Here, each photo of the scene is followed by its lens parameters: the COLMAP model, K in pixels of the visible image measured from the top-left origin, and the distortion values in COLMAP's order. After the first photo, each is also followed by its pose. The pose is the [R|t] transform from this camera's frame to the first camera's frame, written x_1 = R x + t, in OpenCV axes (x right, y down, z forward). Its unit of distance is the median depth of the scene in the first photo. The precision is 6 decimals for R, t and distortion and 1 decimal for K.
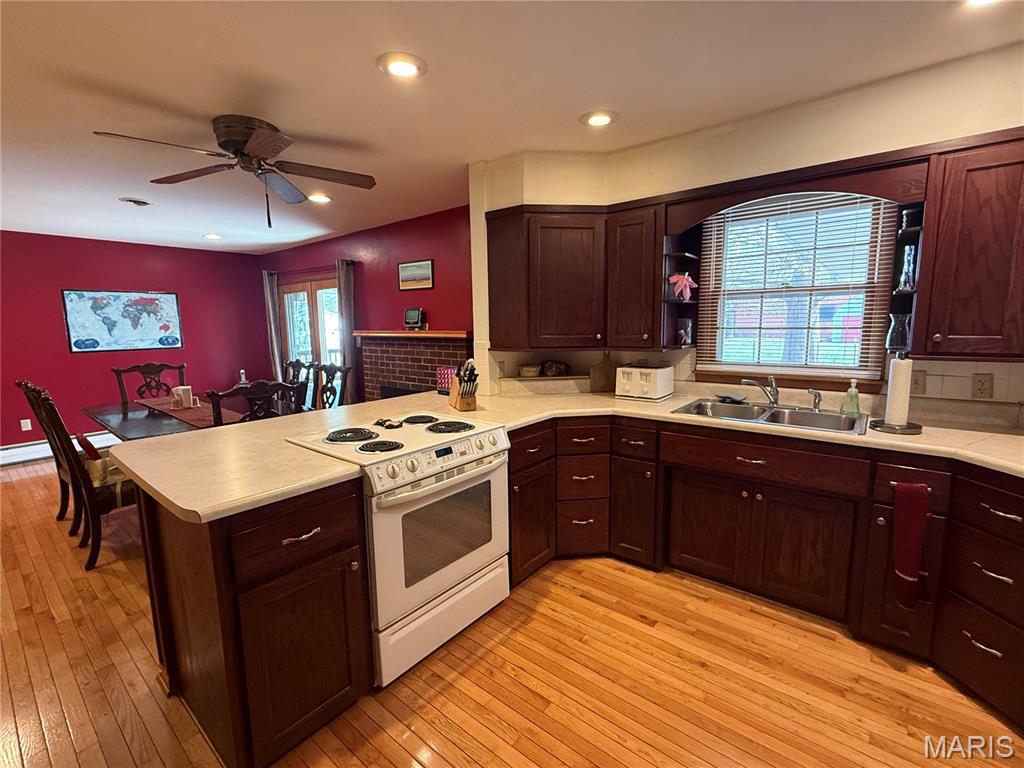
lens RADIAL K [[442.6, 0, 512.0], [0, 442.6, 384.0], [0, 0, 1]] dist [0.001062, 0.000772]
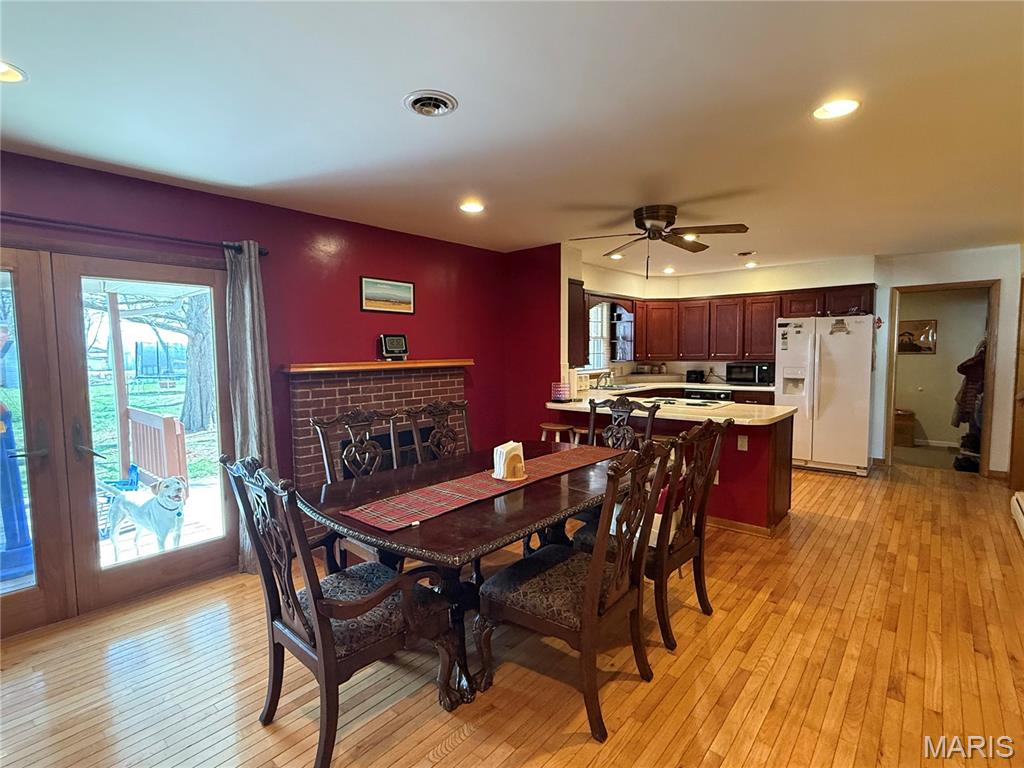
lens RADIAL K [[476.5, 0, 512.0], [0, 476.5, 384.0], [0, 0, 1]] dist [0.000561, 0.000063]
pose [[0.059565, -0.059549, 0.996447, -1.129511], [0.148065, 0.987704, 0.050176, -0.092071], [-0.987182, 0.144550, 0.067650, 0.741889]]
